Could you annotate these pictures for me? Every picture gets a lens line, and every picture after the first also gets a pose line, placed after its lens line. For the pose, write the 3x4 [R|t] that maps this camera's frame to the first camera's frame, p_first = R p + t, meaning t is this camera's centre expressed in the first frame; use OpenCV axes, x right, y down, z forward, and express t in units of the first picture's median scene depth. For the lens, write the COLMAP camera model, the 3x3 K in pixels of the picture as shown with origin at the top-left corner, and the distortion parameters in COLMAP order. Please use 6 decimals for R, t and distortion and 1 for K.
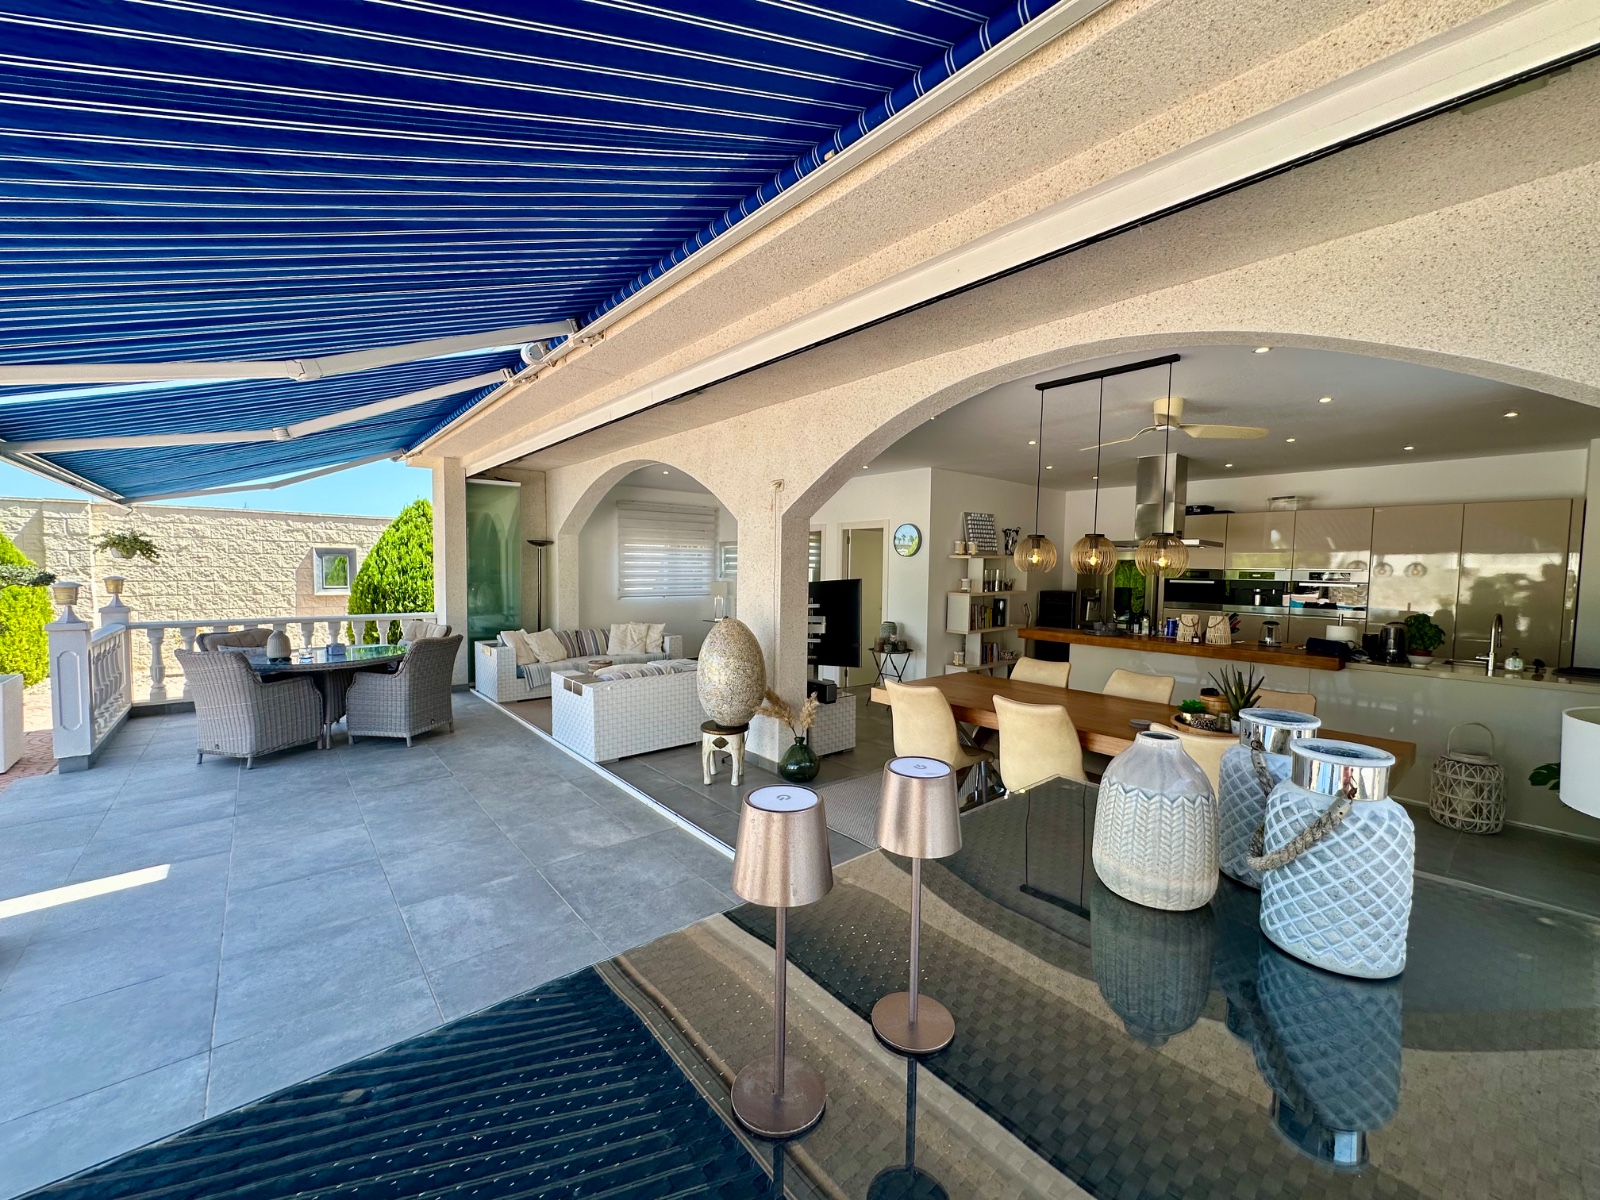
lens RADIAL K [[642.3, 0, 796.6], [0, 642.3, 601.5], [0, 0, 1]] dist [-0.005847, 0.001383]
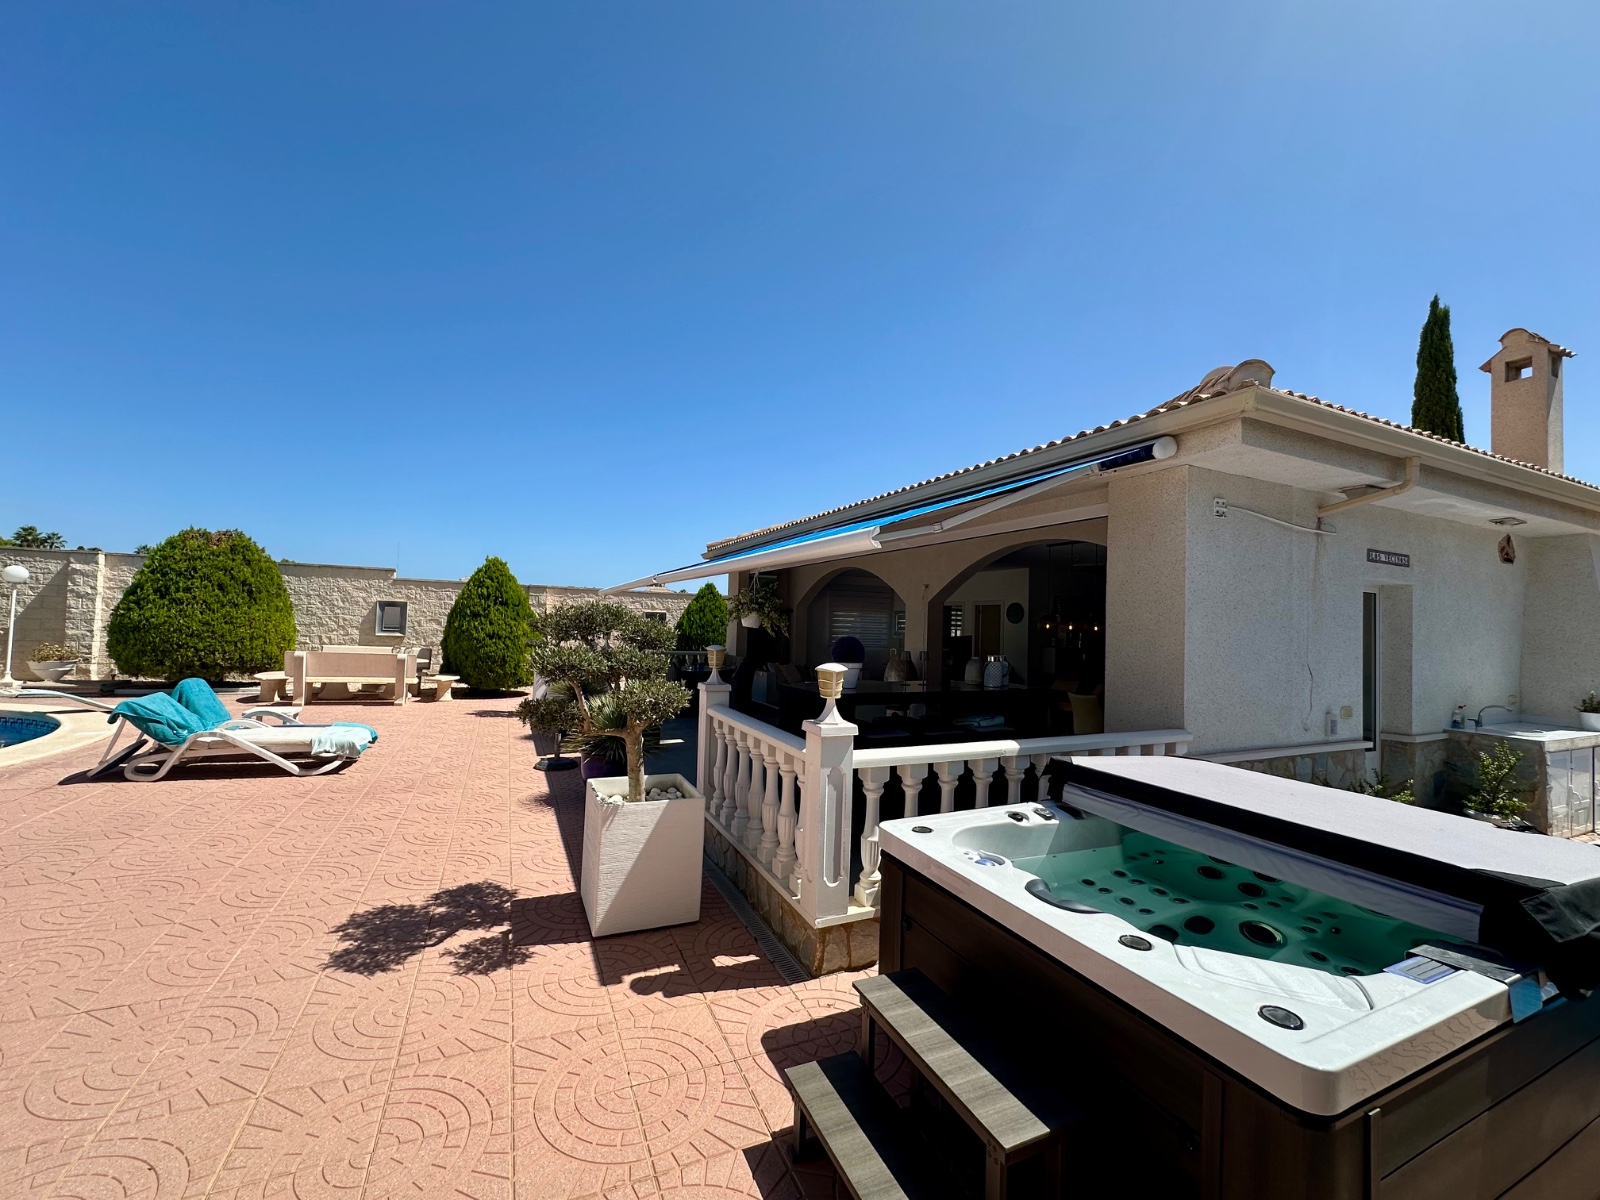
lens RADIAL K [[640.7, 0, 798.7], [0, 640.7, 601.6], [0, 0, 1]] dist [-0.011820, -0.000179]
pose [[0.966313, 0.008352, -0.257233, 0.070235], [-0.033721, 0.994966, -0.094369, 0.046616], [0.255150, 0.099865, 0.961731, -0.709138]]
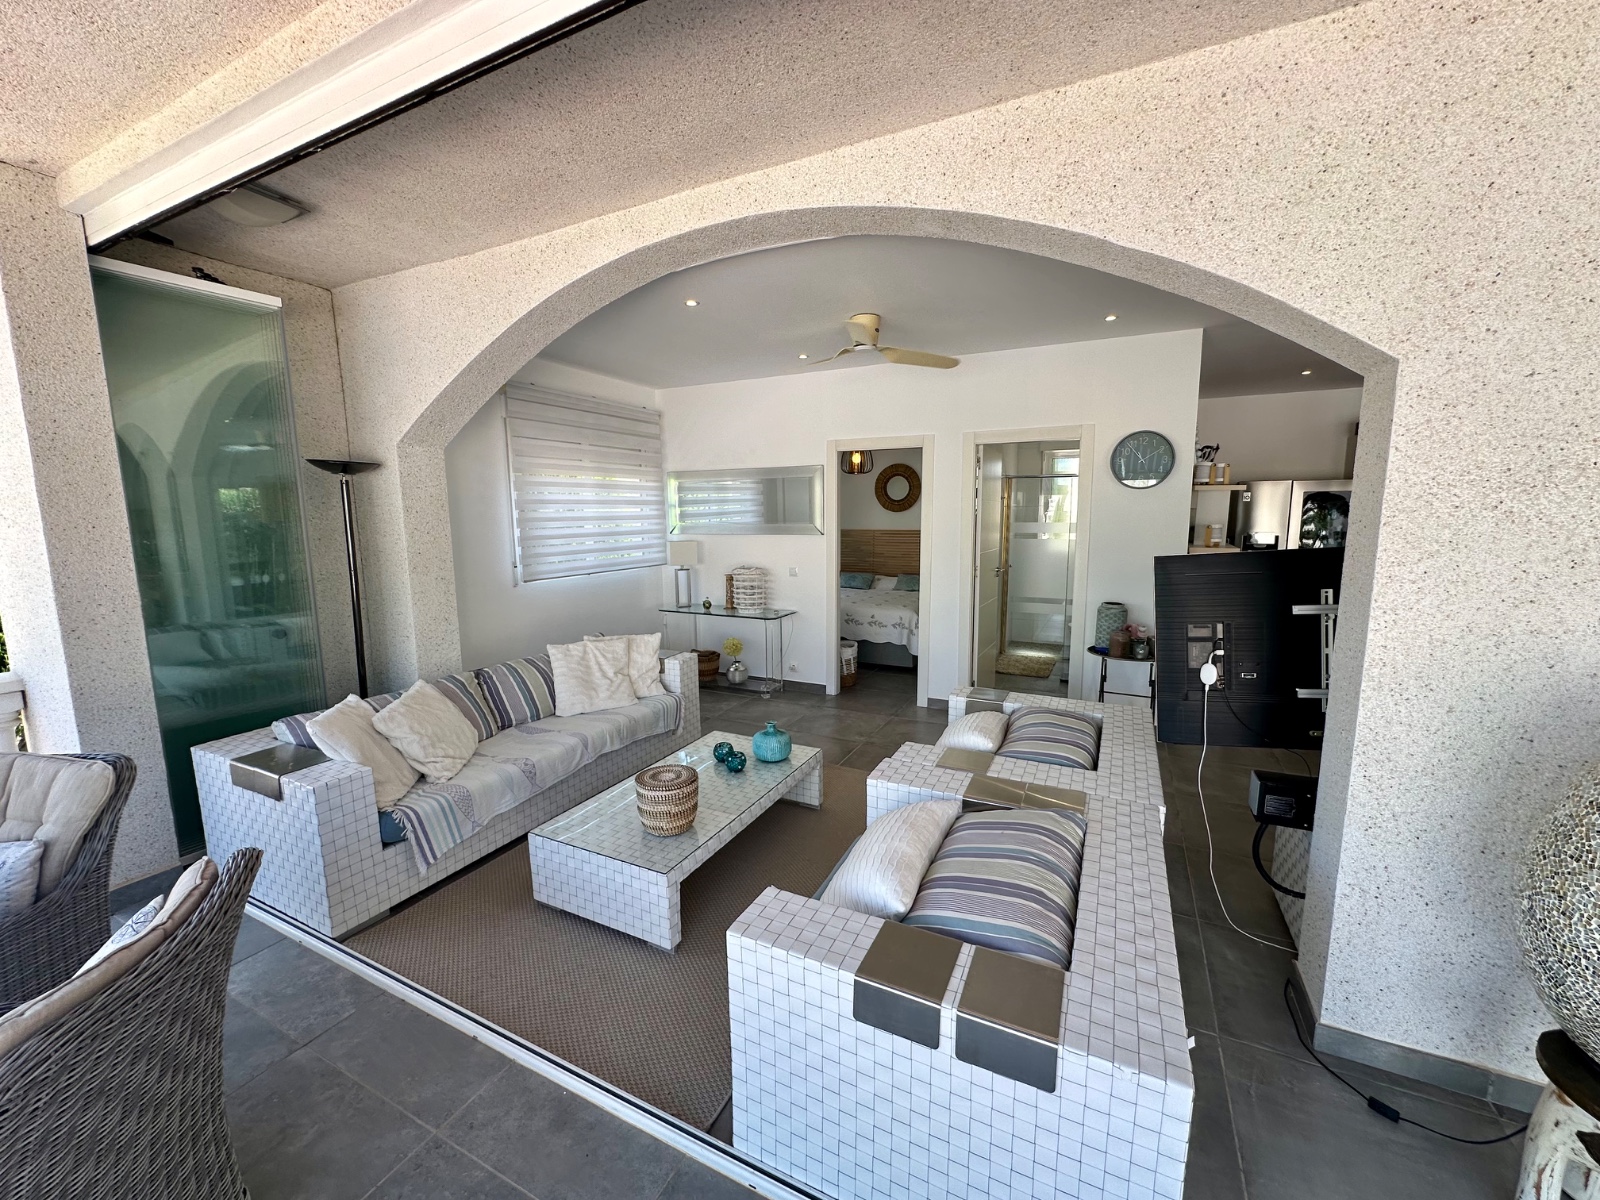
lens RADIAL K [[642.3, 0, 800.2], [0, 642.3, 607.5], [0, 0, 1]] dist [-0.005847, 0.001383]
pose [[0.916245, -0.080661, 0.392413, -0.369063], [0.043470, 0.993755, 0.102769, -0.038414], [-0.398252, -0.077103, 0.914030, 0.624759]]
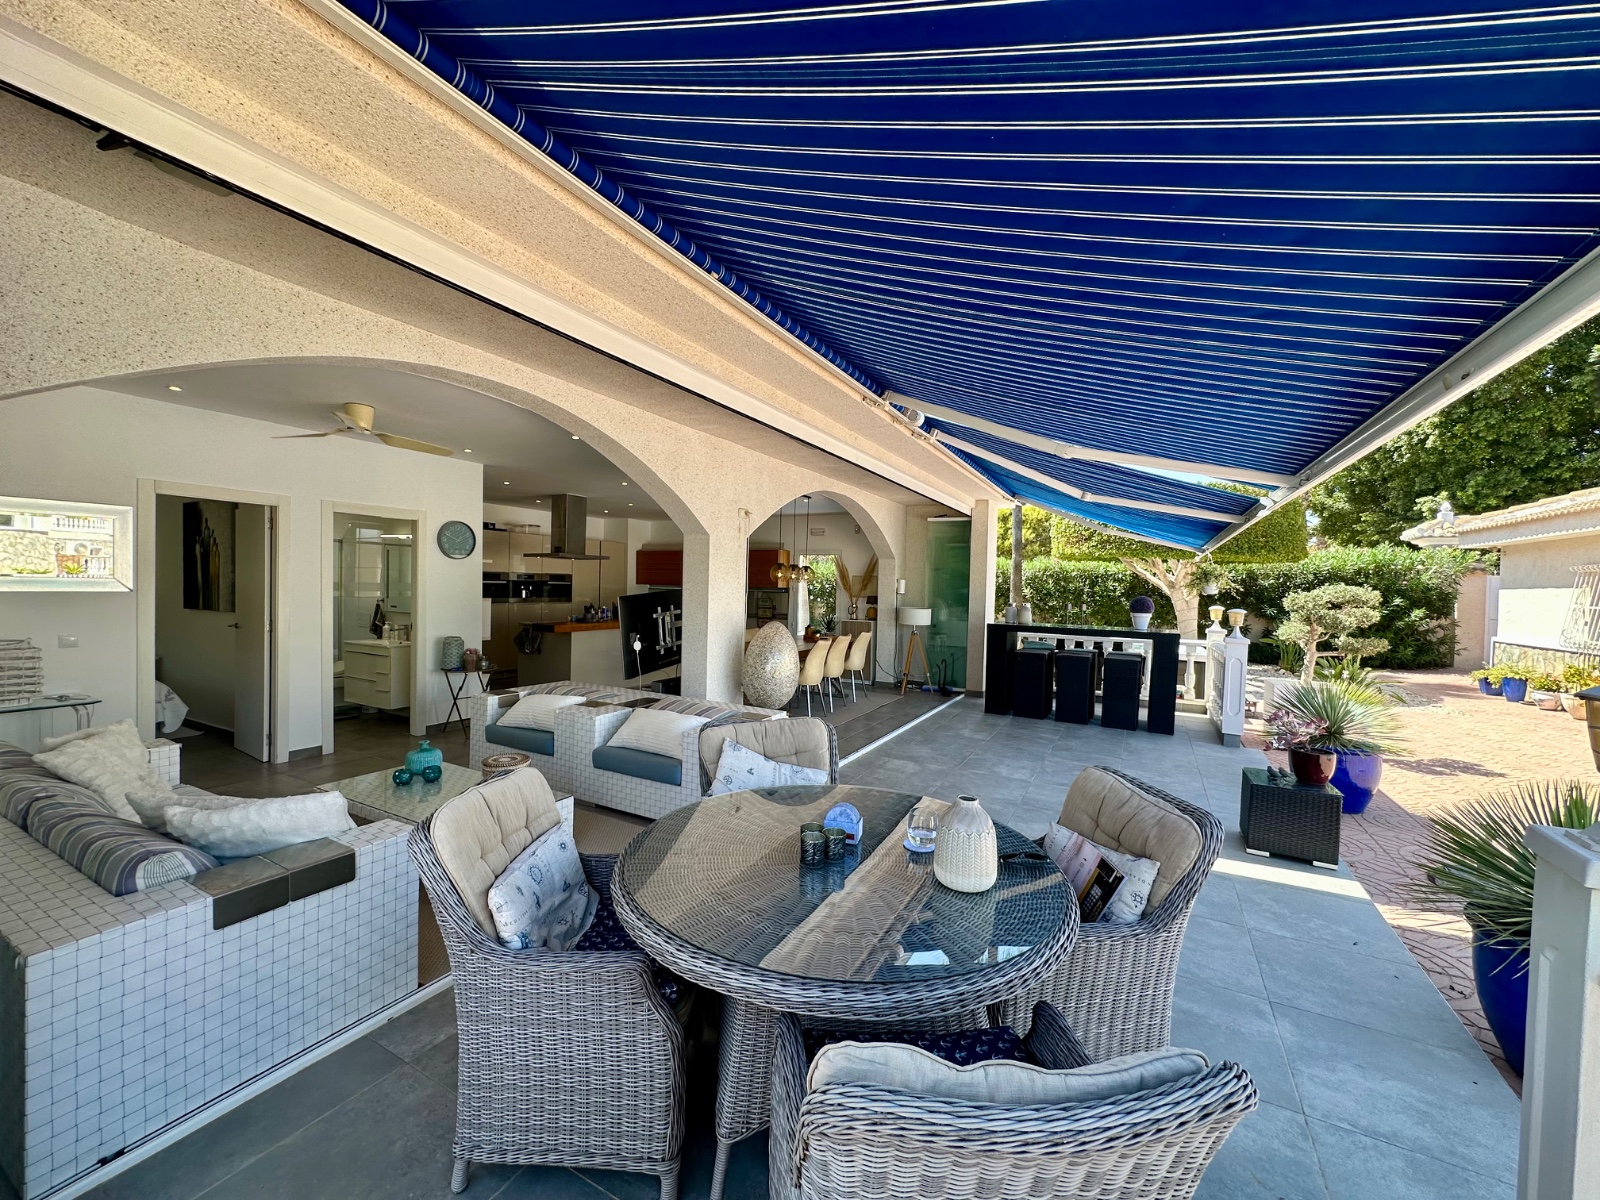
lens RADIAL K [[642.3, 0, 799.5], [0, 642.3, 602.4], [0, 0, 1]] dist [-0.005847, 0.001383]
pose [[-0.372899, -0.046761, 0.926693, -0.854965], [0.023153, 0.997949, 0.059673, -0.056008], [-0.927583, 0.043708, -0.371051, 0.954712]]
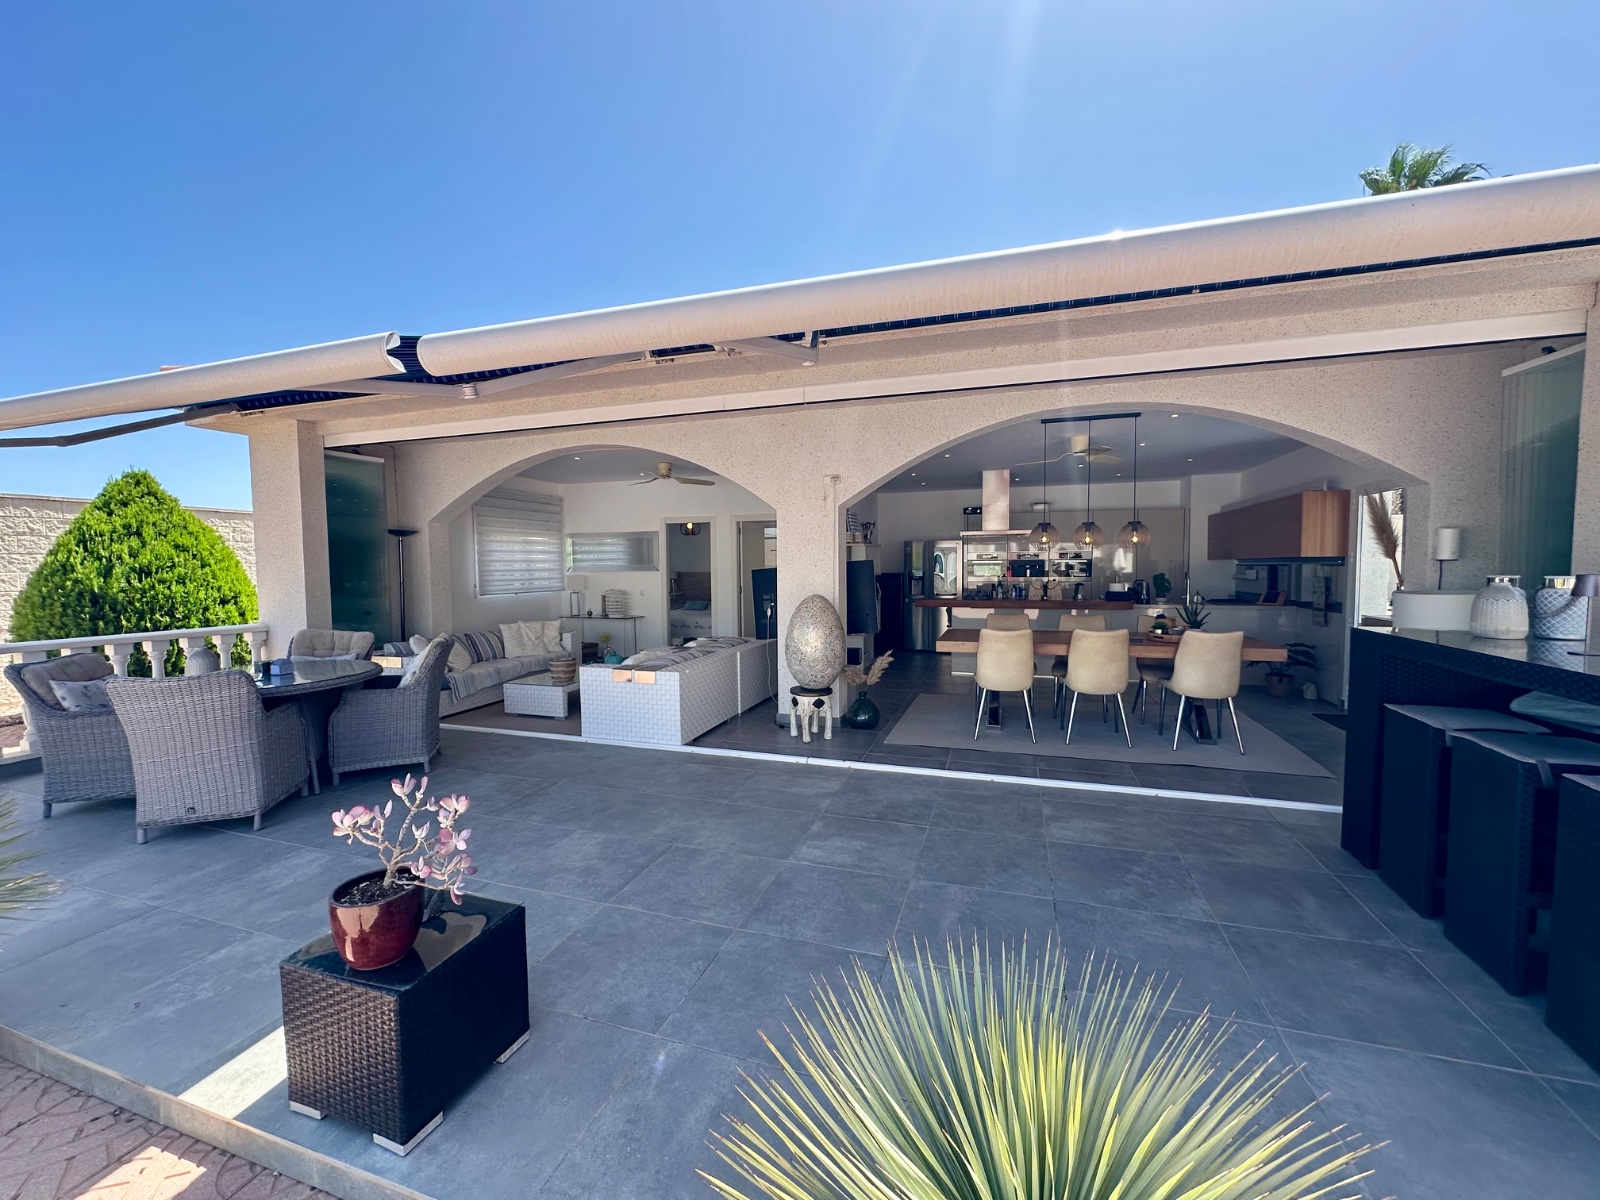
lens RADIAL K [[642.3, 0, 798.6], [0, 642.3, 605.2], [0, 0, 1]] dist [-0.005847, 0.001383]
pose [[0.850033, -0.054011, 0.523953, -0.491056], [0.049896, 0.998512, 0.021983, 0.012387], [-0.524361, 0.007457, 0.851463, 0.031307]]
